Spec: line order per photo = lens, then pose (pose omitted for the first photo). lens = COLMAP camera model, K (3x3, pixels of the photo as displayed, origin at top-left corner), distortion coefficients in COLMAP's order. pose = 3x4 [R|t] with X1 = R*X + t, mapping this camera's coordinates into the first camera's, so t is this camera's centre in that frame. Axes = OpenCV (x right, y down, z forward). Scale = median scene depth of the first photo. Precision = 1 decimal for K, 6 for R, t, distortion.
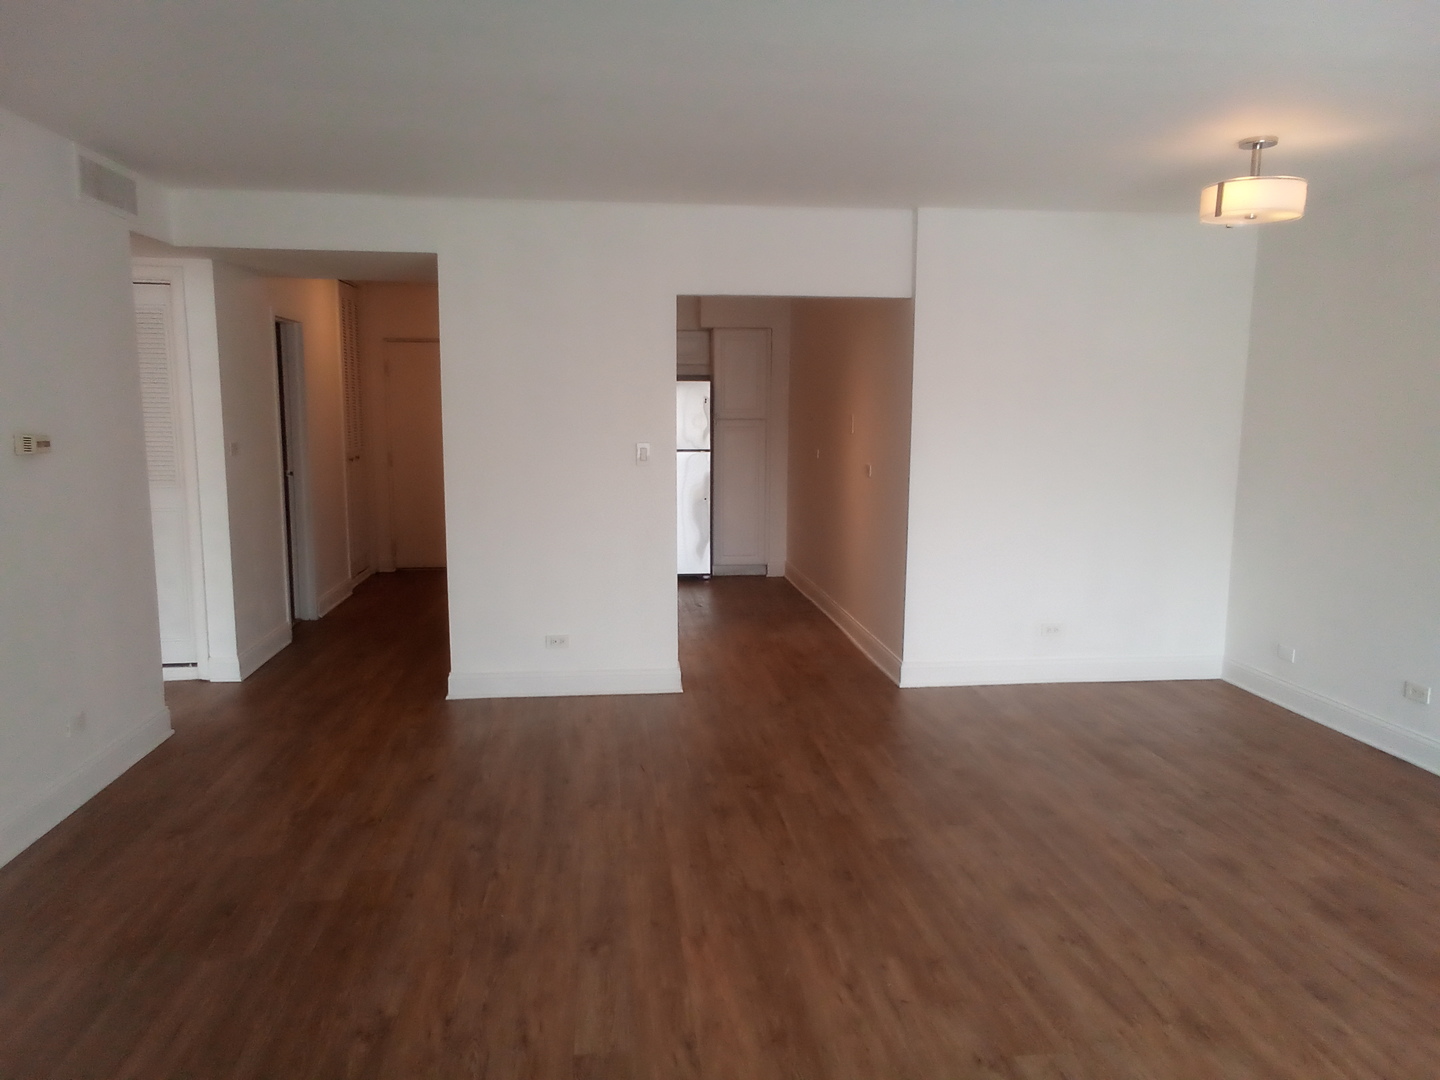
lens RADIAL K [[1008.4, 0, 720.0], [0, 1008.4, 540.0], [0, 0, 1]] dist [-0.004701, 0.032332]
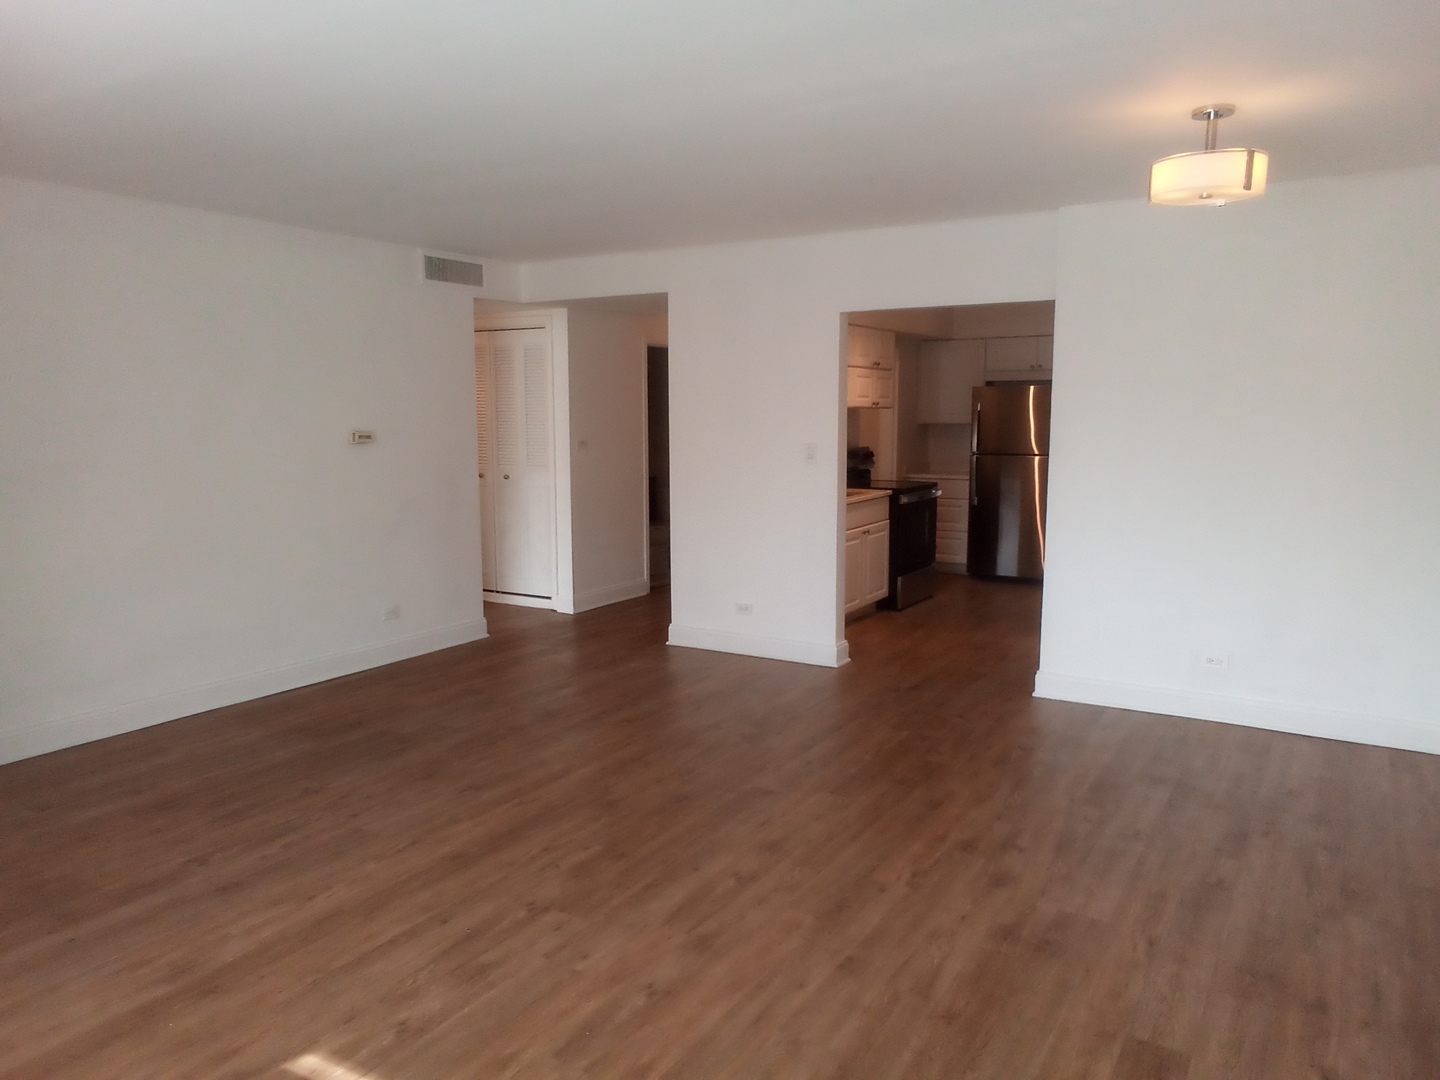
lens RADIAL K [[1013.0, 0, 742.7], [0, 1013.0, 547.0], [0, 0, 1]] dist [-0.023260, 0.090527]
pose [[0.797421, 0.073983, -0.598871, 0.767872], [-0.070170, 0.997092, 0.029743, -0.011212], [0.599329, 0.018305, 0.800293, 0.050165]]
